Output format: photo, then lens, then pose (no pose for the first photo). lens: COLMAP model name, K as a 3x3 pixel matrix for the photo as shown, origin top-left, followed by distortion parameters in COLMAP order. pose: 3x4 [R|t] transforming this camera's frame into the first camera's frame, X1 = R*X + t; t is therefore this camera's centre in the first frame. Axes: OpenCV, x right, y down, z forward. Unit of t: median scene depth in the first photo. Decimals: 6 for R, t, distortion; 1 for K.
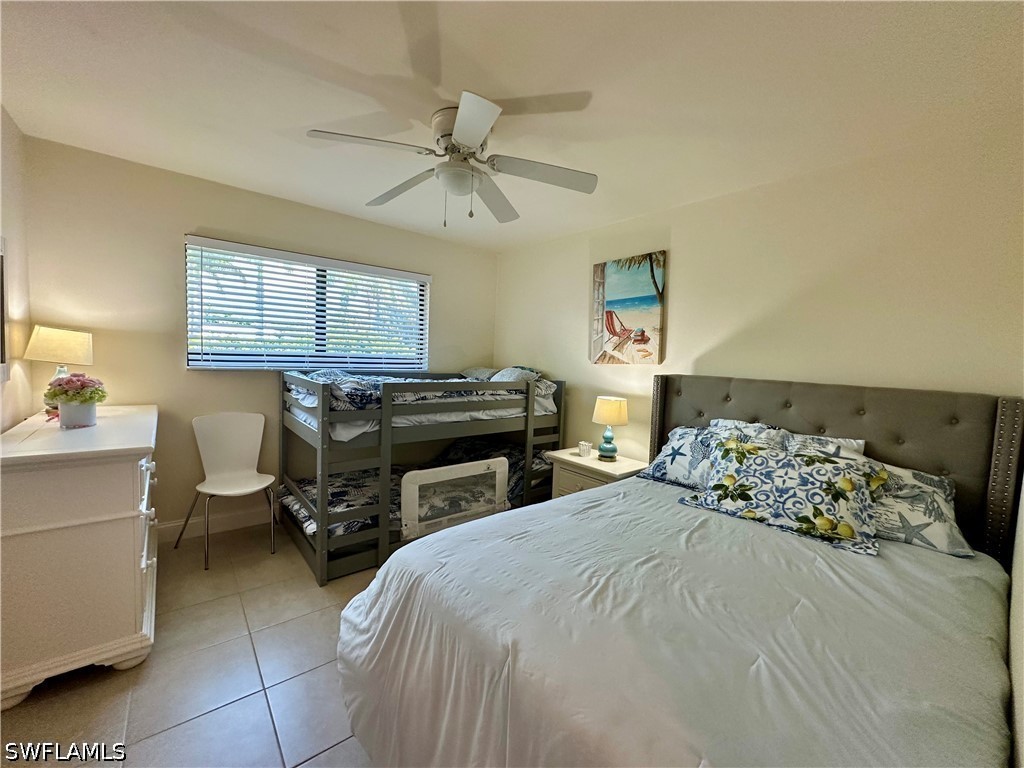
lens RADIAL K [[410.6, 0, 516.4], [0, 410.6, 385.3], [0, 0, 1]] dist [0.000230, 0.000203]
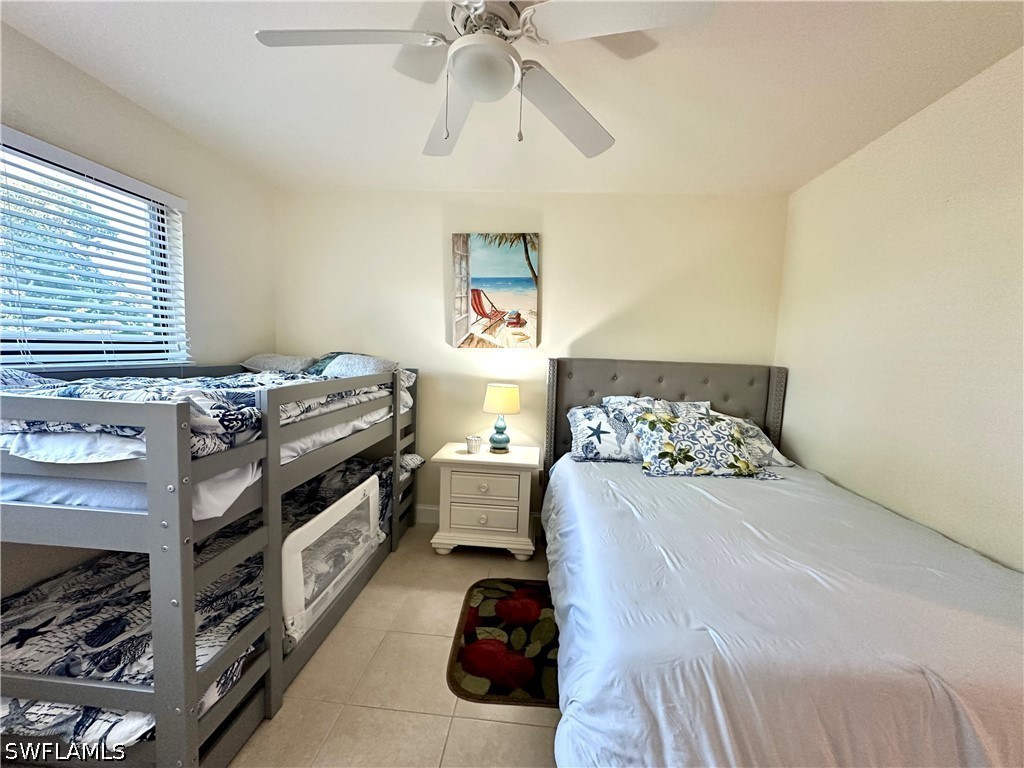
lens RADIAL K [[410.6, 0, 516.4], [0, 410.6, 385.3], [0, 0, 1]] dist [0.000230, 0.000203]
pose [[0.699122, -0.077799, 0.710757, -0.408502], [0.043309, 0.996845, 0.066513, -0.029022], [-0.713690, -0.015718, 0.700286, 0.328888]]
